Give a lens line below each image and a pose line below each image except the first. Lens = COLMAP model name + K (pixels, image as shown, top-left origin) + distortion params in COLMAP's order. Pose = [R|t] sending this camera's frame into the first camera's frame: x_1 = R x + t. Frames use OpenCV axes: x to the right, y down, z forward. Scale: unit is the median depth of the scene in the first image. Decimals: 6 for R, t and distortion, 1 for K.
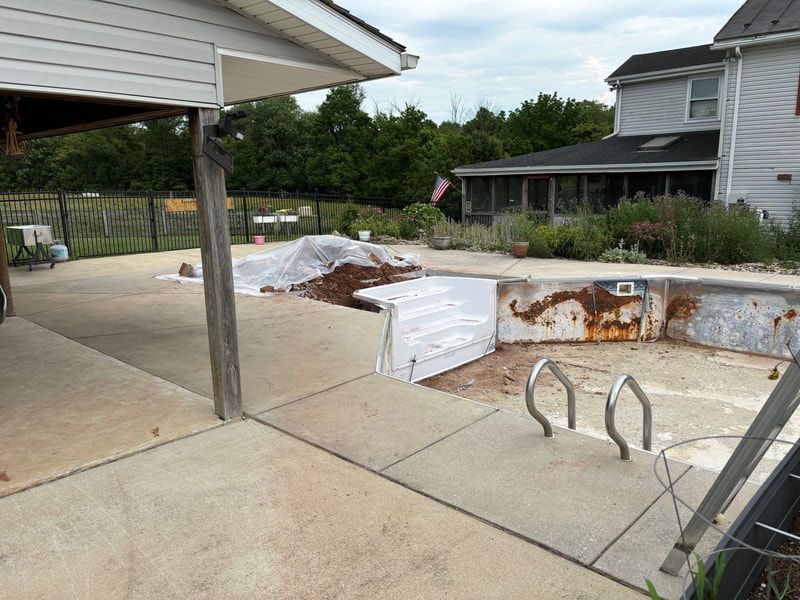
lens RADIAL K [[597.4, 0, 400.8], [0, 597.4, 301.2], [0, 0, 1]] dist [-0.013543, -0.011311]
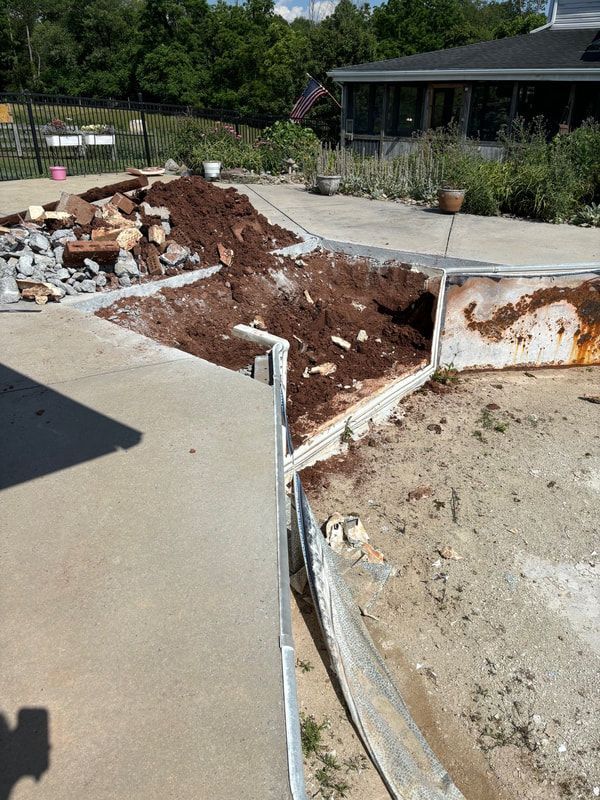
lens RADIAL K [[597.4, 0, 300.2], [0, 597.4, 401.4], [0, 0, 1]] dist [-0.013543, -0.011311]
pose [[0.996331, -0.013370, 0.084530, -0.027888], [-0.010609, 0.960808, 0.277012, -0.057195], [-0.084921, -0.276892, 0.957141, 0.336020]]
